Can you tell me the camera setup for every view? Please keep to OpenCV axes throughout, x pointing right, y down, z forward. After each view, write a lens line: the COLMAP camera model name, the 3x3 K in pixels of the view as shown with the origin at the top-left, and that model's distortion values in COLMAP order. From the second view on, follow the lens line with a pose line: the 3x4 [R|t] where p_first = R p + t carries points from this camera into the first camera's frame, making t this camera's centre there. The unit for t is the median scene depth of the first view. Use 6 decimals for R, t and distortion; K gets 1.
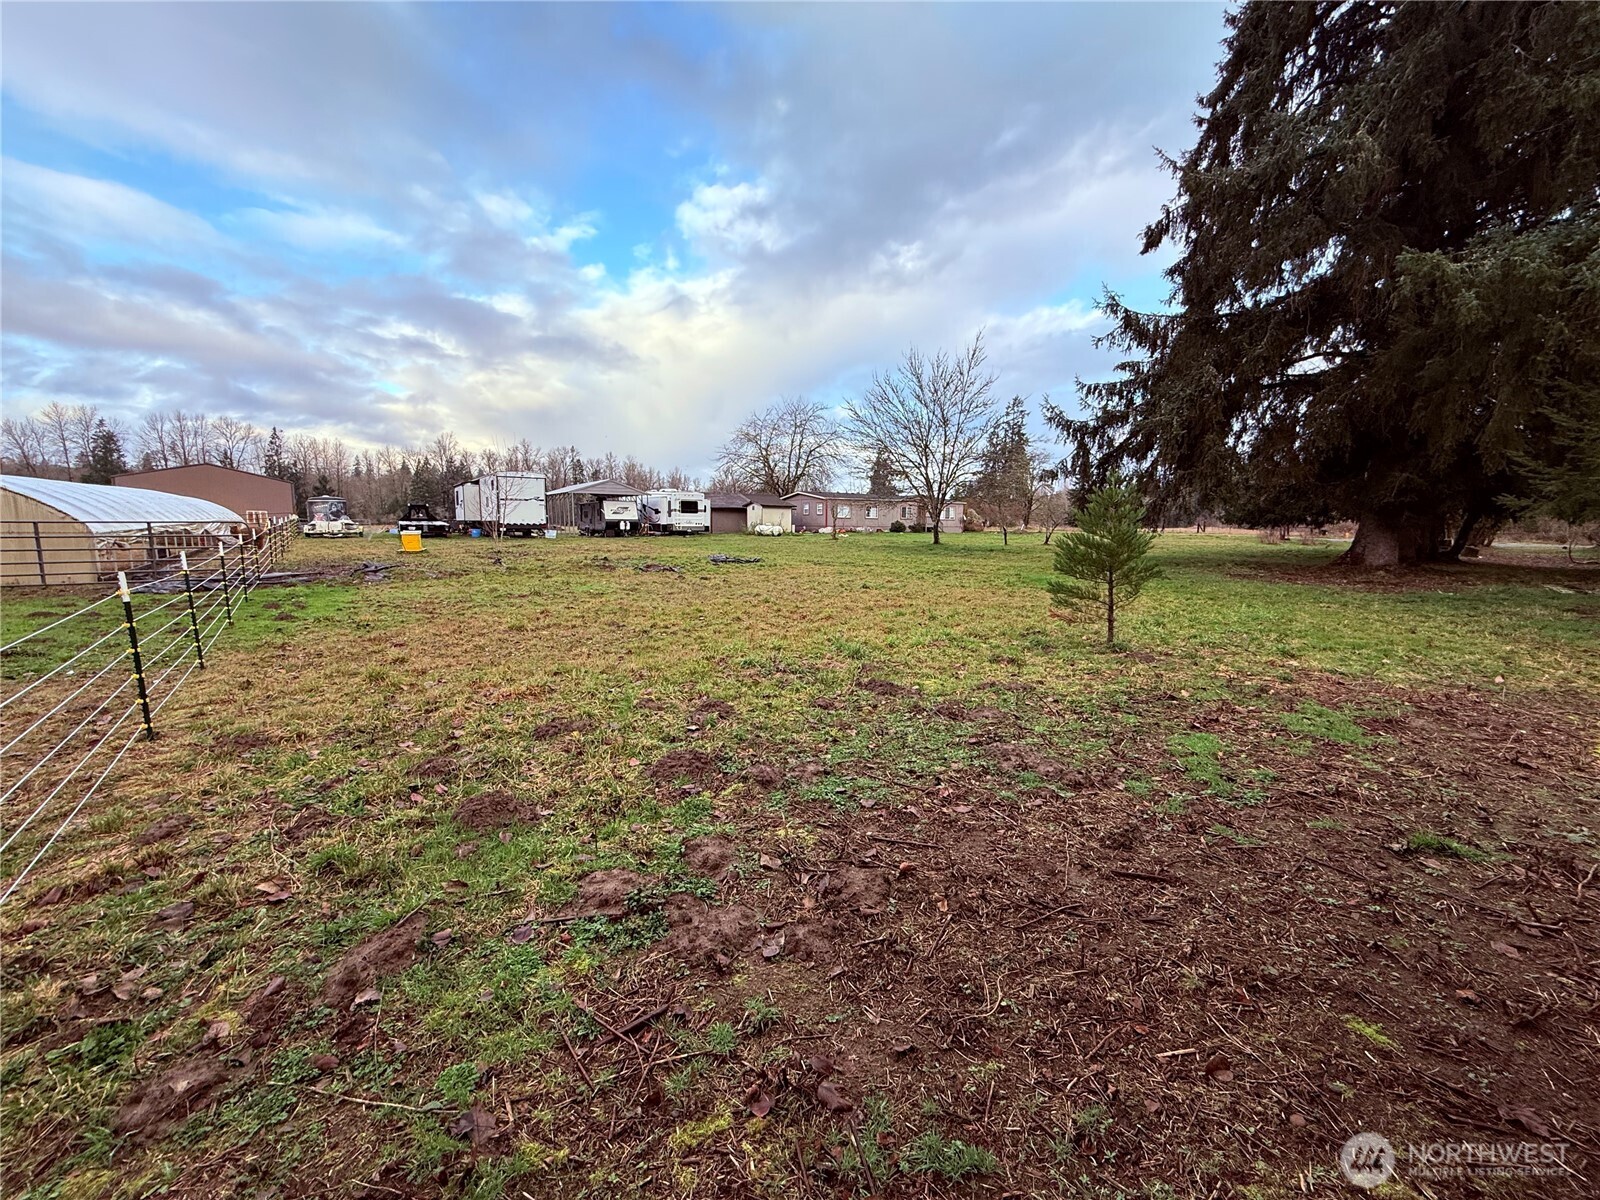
lens RADIAL K [[636.8, 0, 797.8], [0, 636.8, 601.7], [0, 0, 1]] dist [-0.000745, -0.000085]
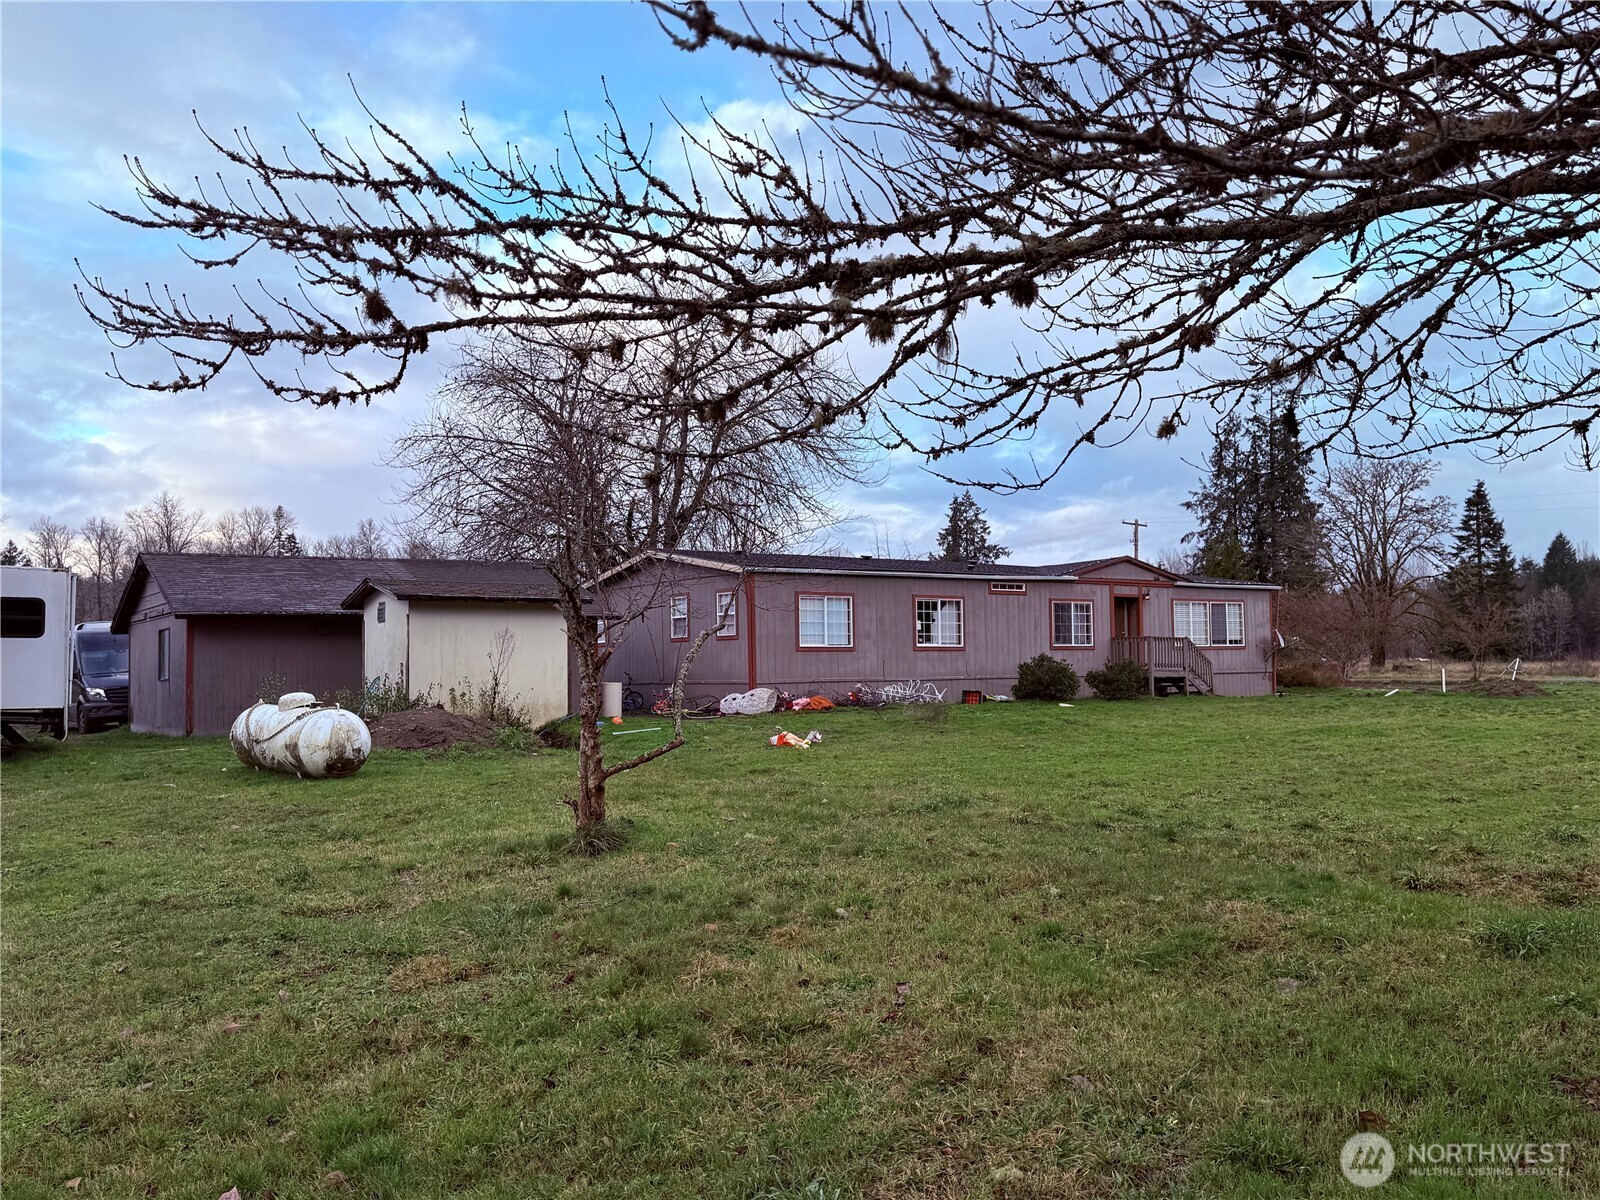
lens RADIAL K [[1305.7, 0, 800.3], [0, 1305.7, 601.8], [0, 0, 1]] dist [0.001773, 0.000171]
pose [[0.999748, -0.022249, 0.003009, 0.056411], [0.022438, 0.985372, -0.168936, -0.059806], [0.000794, 0.168961, 0.985622, 0.461397]]
